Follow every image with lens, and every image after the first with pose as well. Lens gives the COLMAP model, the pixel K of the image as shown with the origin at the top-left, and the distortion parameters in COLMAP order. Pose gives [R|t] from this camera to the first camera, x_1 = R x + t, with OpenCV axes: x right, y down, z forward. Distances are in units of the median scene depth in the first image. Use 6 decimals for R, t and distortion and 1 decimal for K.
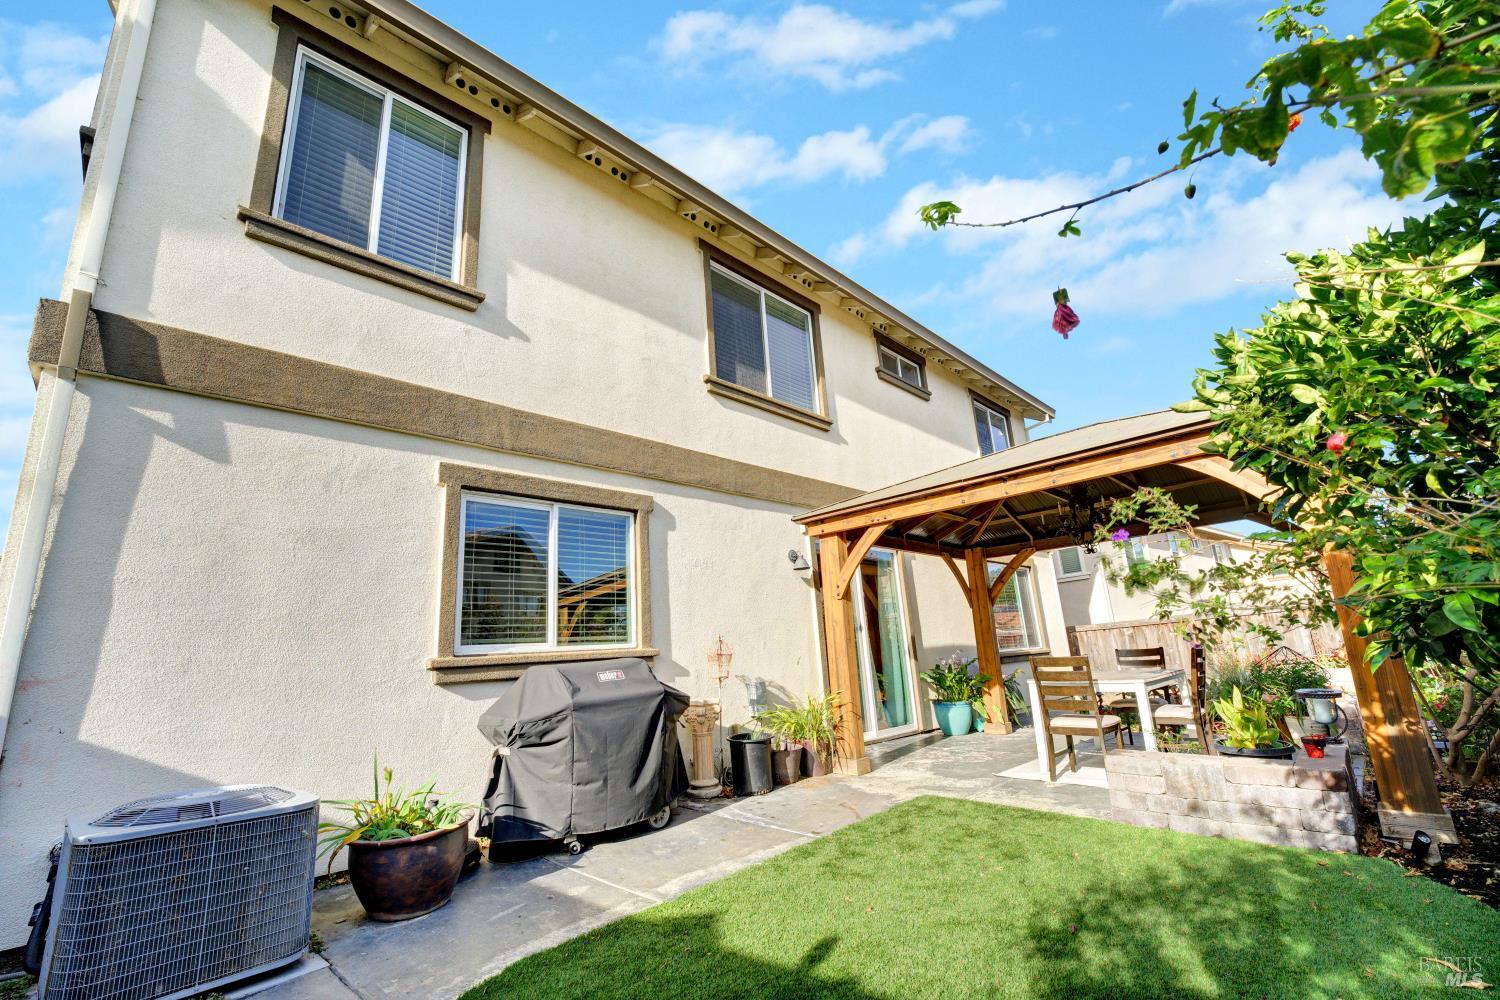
lens RADIAL K [[607.5, 0, 749.8], [0, 607.5, 529.0], [0, 0, 1]] dist [0.039283, -0.030873]
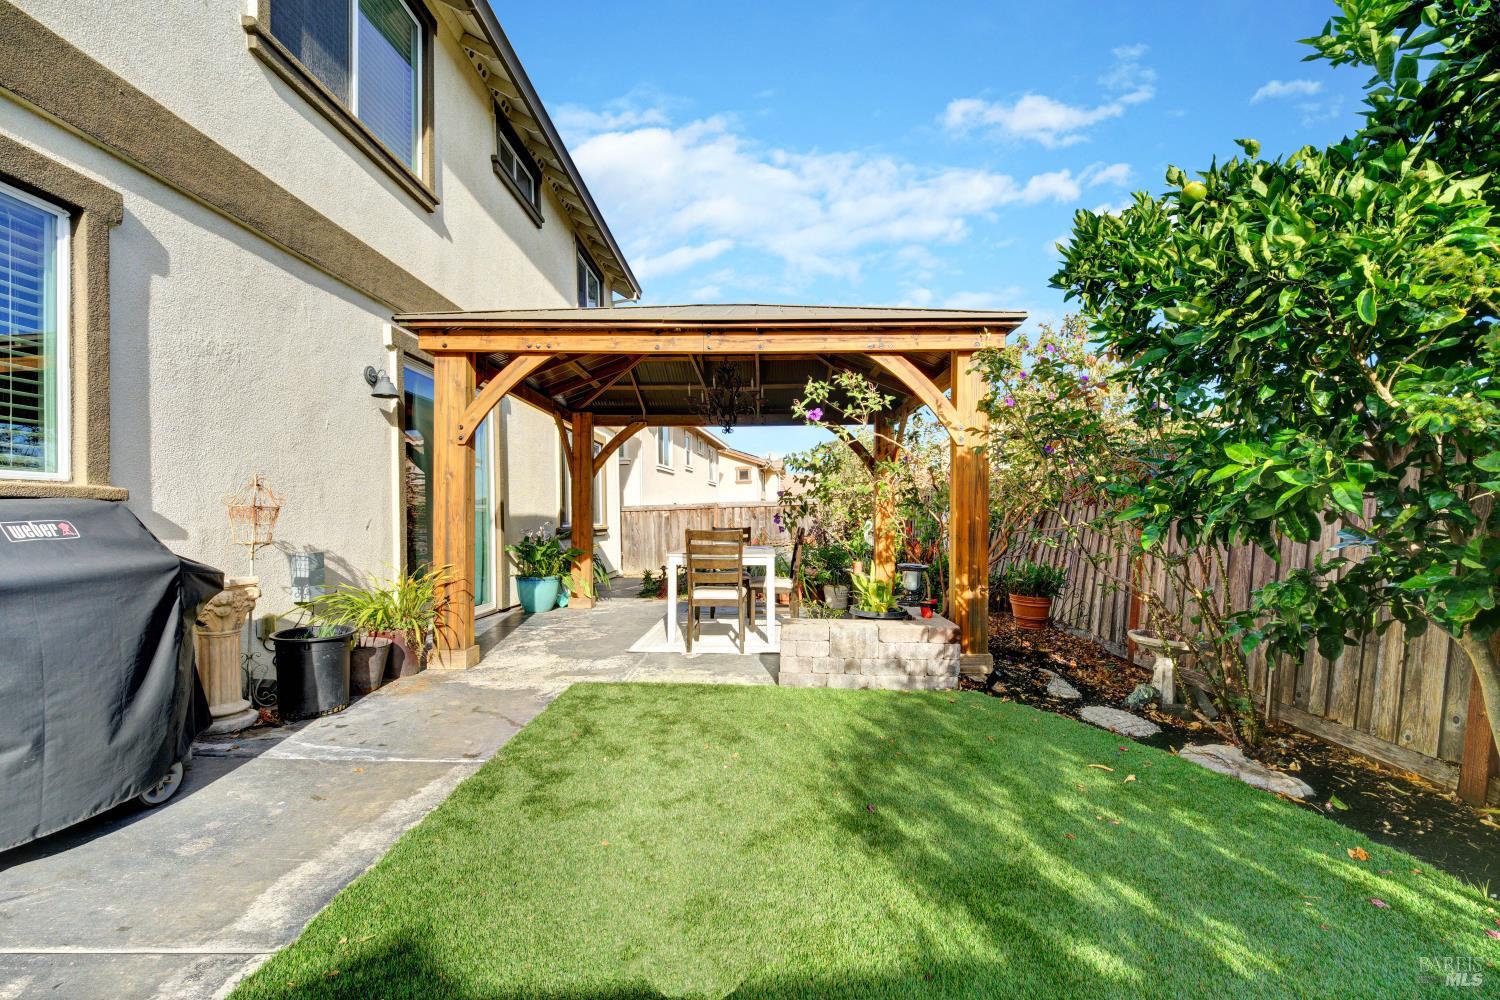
lens RADIAL K [[618.1, 0, 742.0], [0, 618.1, 521.1], [0, 0, 1]] dist [-0.011877, -0.000198]
pose [[0.719788, 0.052634, 0.692196, -0.142703], [-0.179103, 0.977444, 0.111918, 0.074121], [-0.670692, -0.204532, 0.712979, 0.268842]]
